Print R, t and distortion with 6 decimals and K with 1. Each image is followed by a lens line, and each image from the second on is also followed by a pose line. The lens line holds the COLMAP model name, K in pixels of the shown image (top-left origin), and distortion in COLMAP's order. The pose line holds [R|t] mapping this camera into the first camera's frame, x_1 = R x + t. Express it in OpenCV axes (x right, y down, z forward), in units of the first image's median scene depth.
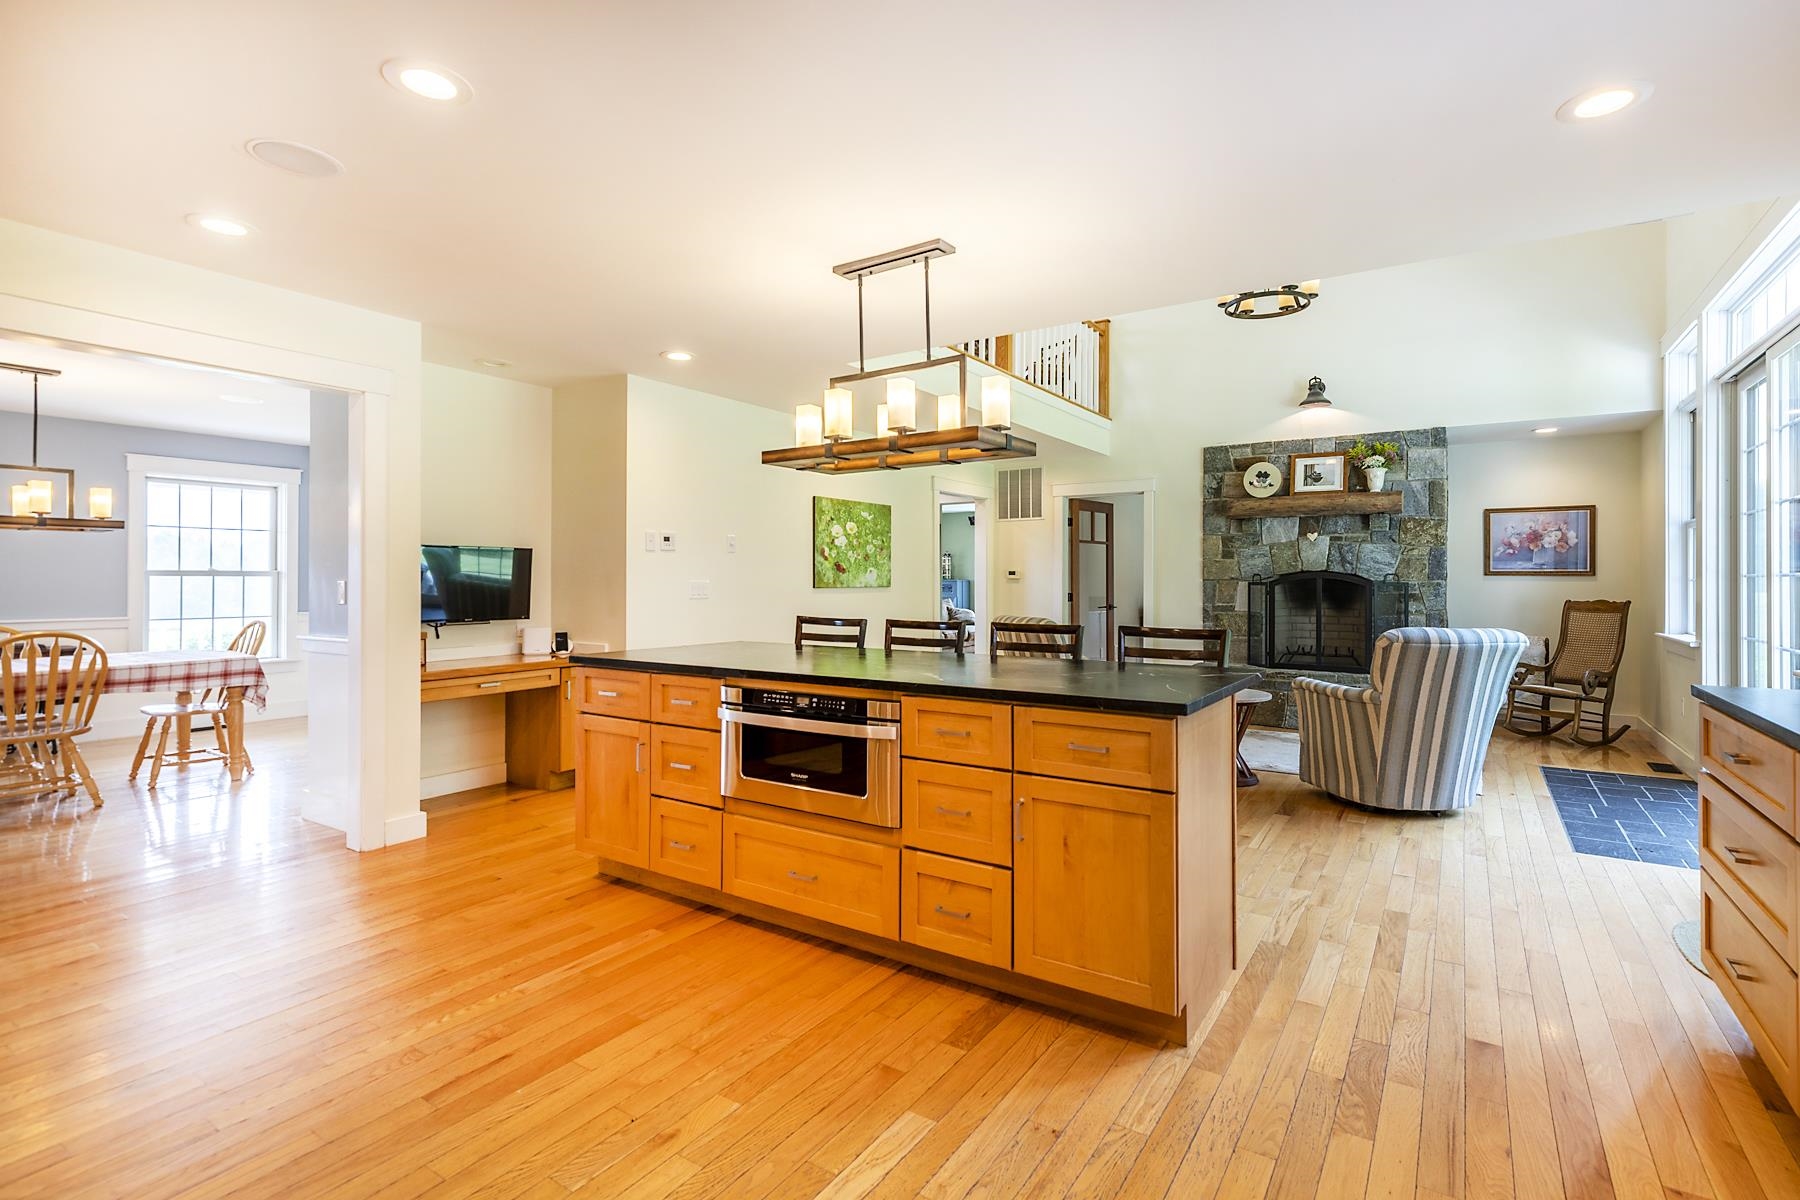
lens RADIAL K [[832.6, 0, 937.4], [0, 832.6, 569.2], [0, 0, 1]] dist [0.006773, -0.000641]
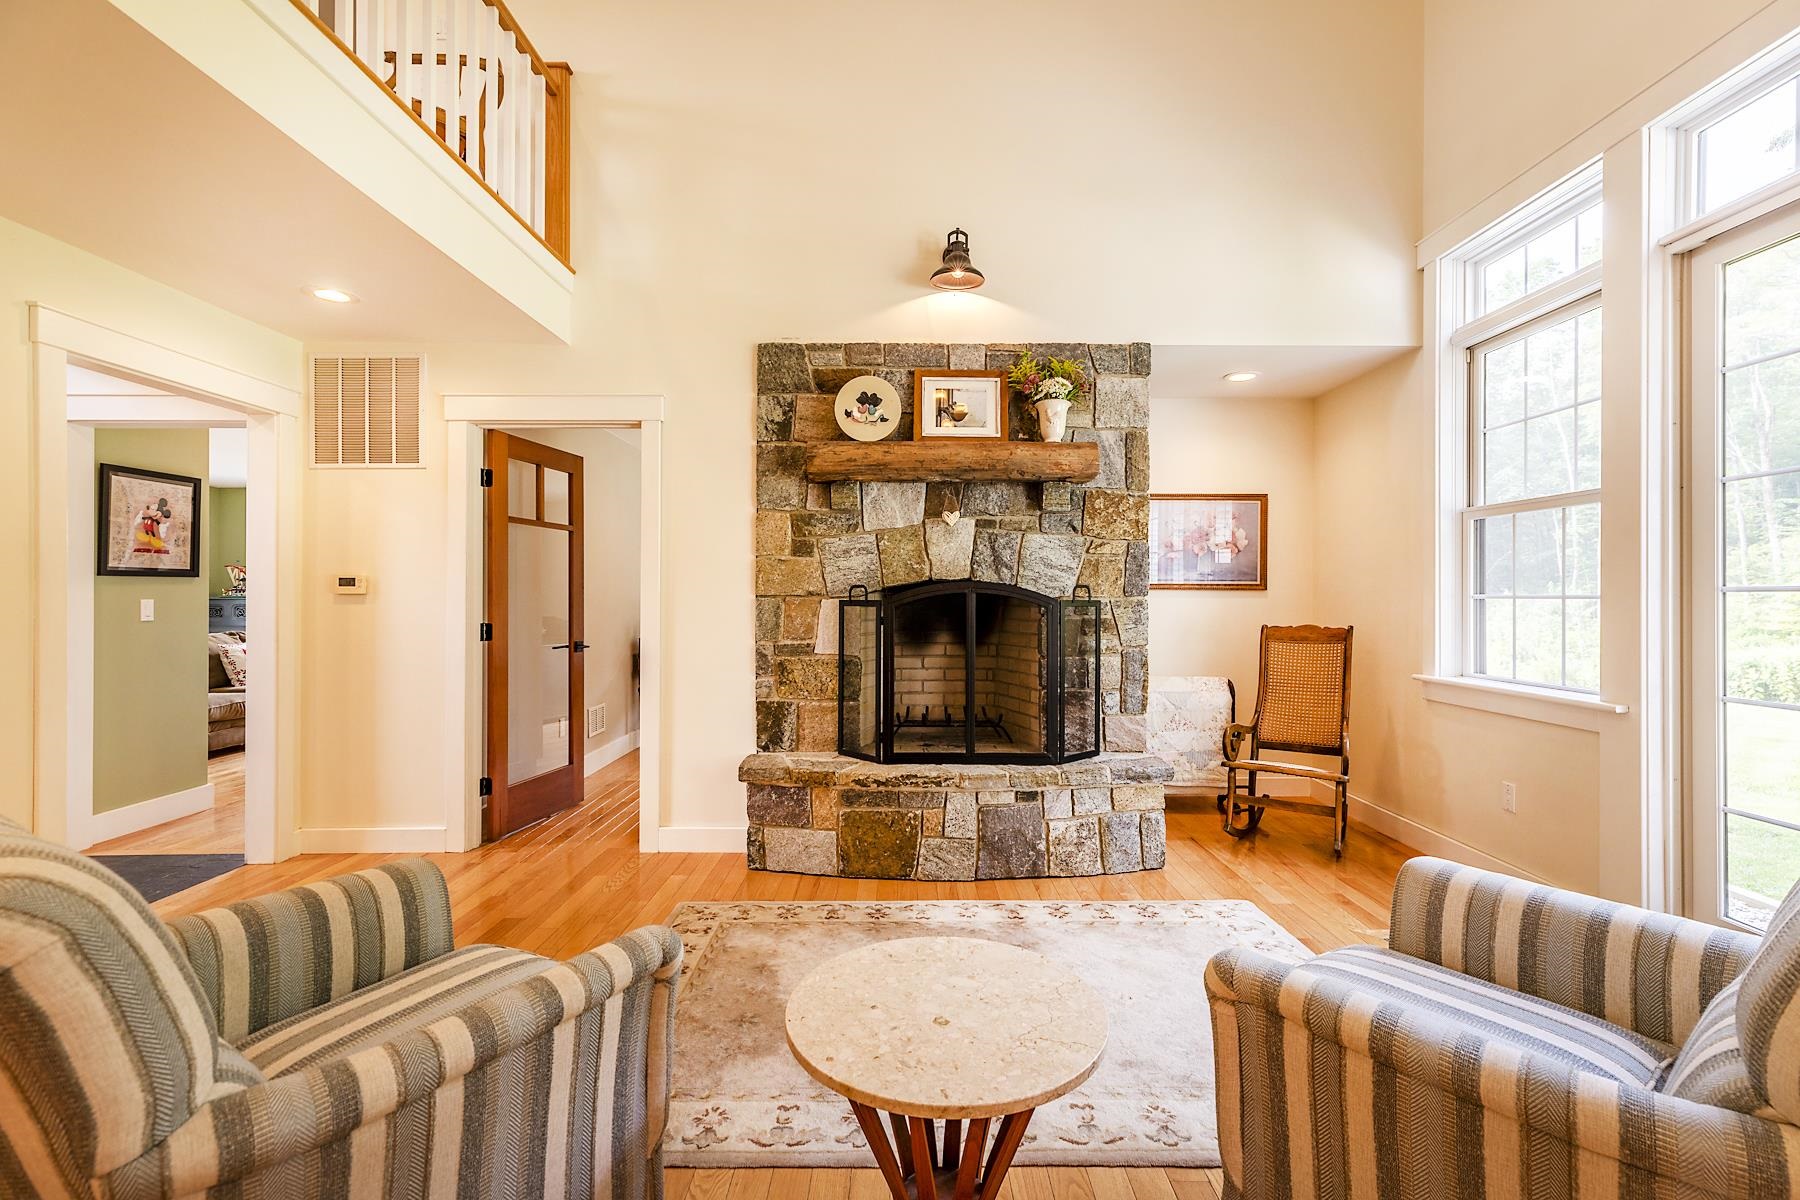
lens RADIAL K [[832.6, 0, 906.6], [0, 832.6, 585.3], [0, 0, 1]] dist [0.006773, -0.000641]
pose [[0.848033, 0.005983, 0.529909, 0.129815], [-0.005775, 0.999981, -0.002049, 0.006835], [-0.529912, -0.001323, 0.848052, 0.539014]]
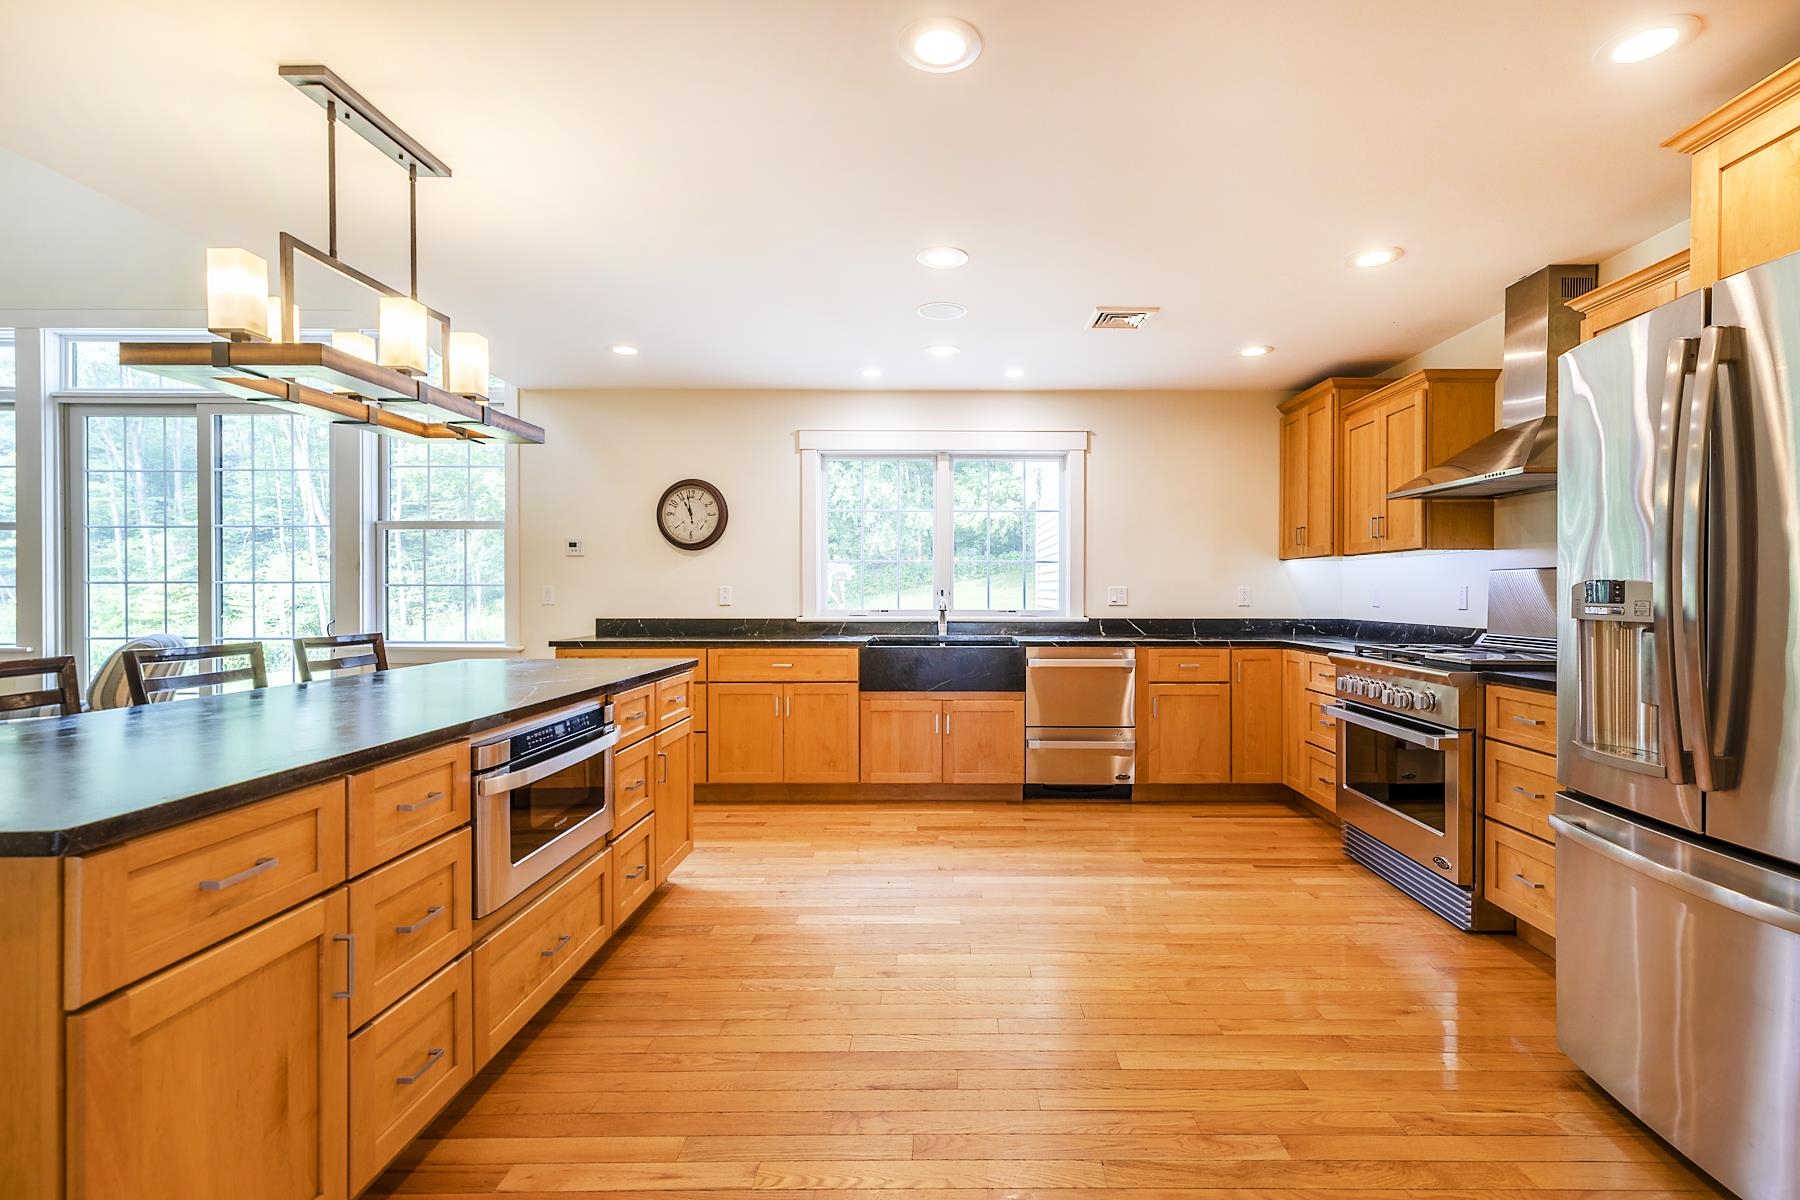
lens RADIAL K [[832.6, 0, 944.6], [0, 832.6, 600.1], [0, 0, 1]] dist [0.006773, -0.000641]
pose [[-0.522932, -0.013476, 0.852268, -0.385555], [-0.009284, 0.999906, 0.010114, 0.007161], [-0.852324, -0.002623, -0.523008, 0.406343]]
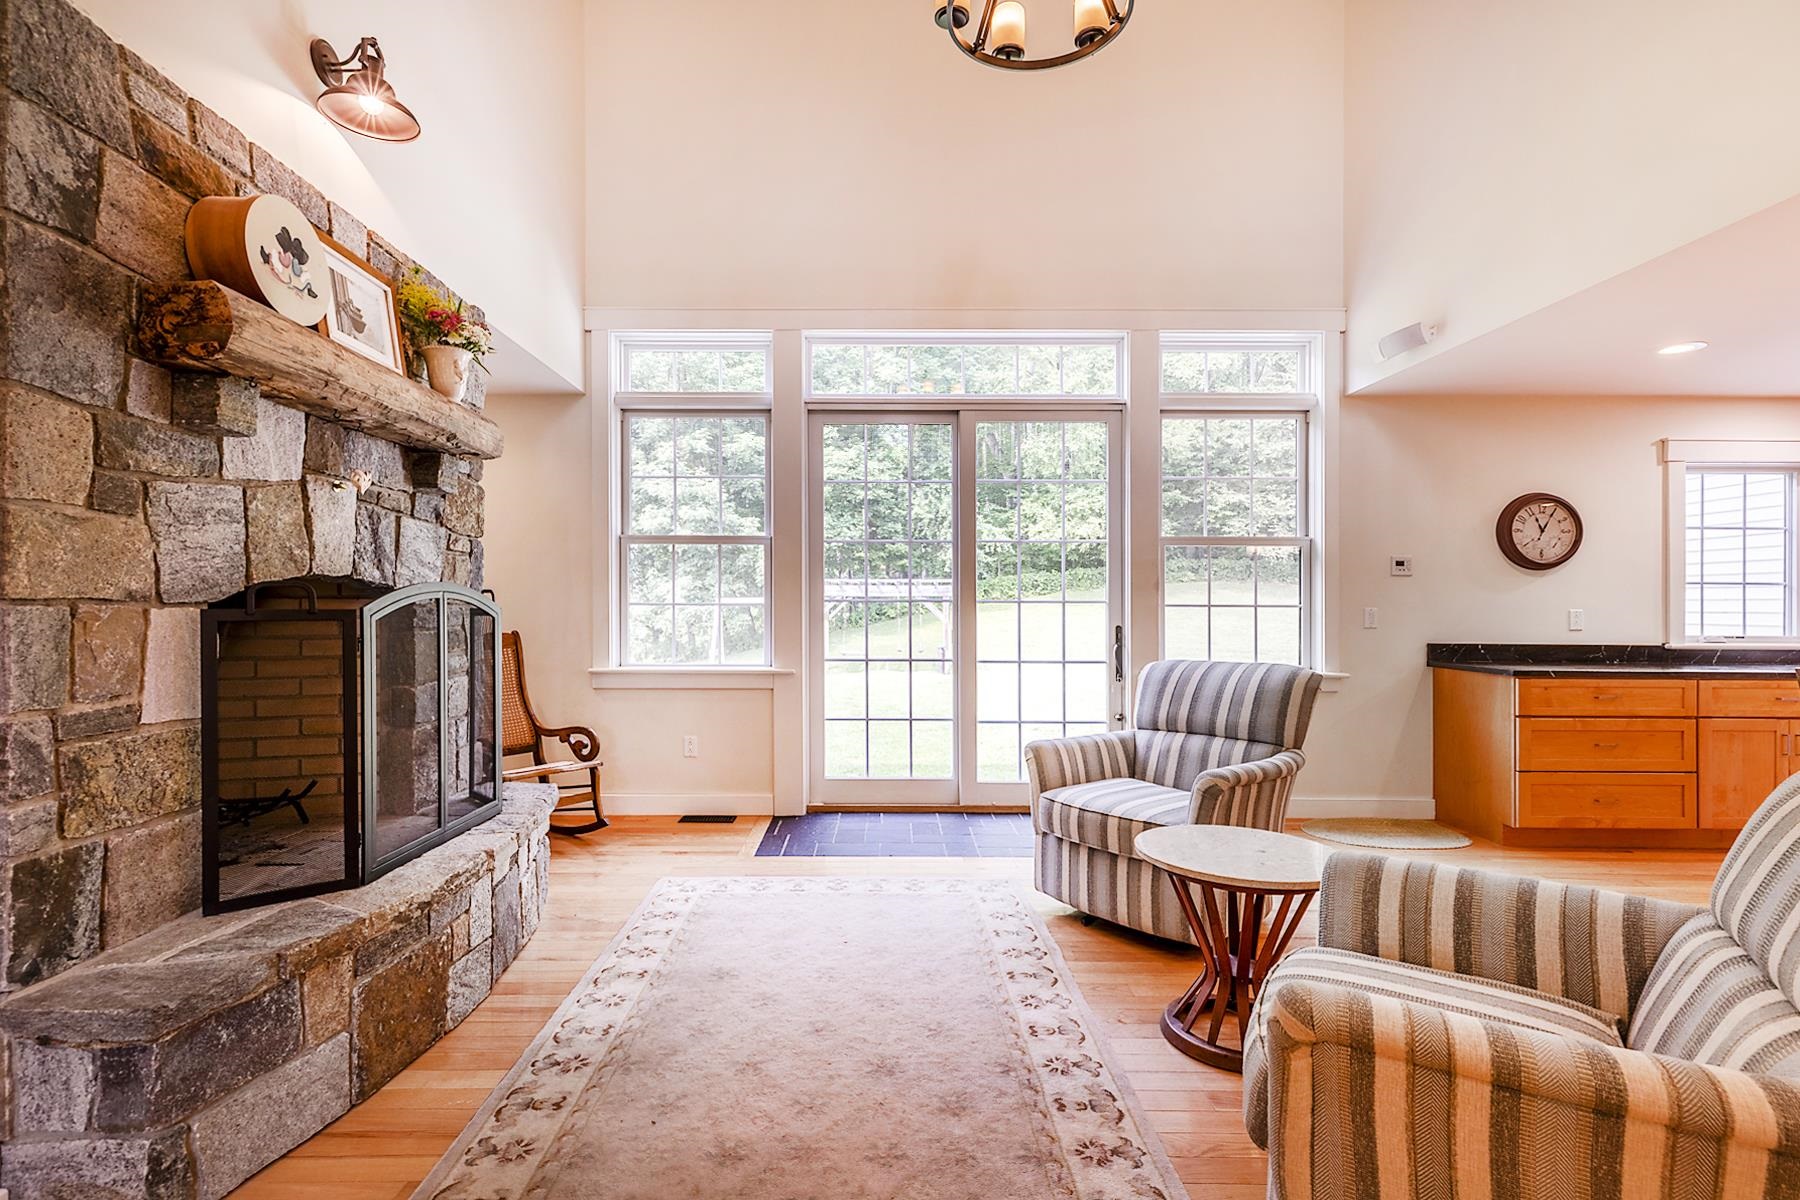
lens RADIAL K [[832.6, 0, 863.9], [0, 832.6, 589.7], [0, 0, 1]] dist [0.006773, -0.000641]
pose [[-0.520456, 0.012094, 0.853803, 0.033653], [-0.014748, 0.999623, -0.023150, 0.012282], [-0.853761, -0.024641, -0.520081, 0.987497]]
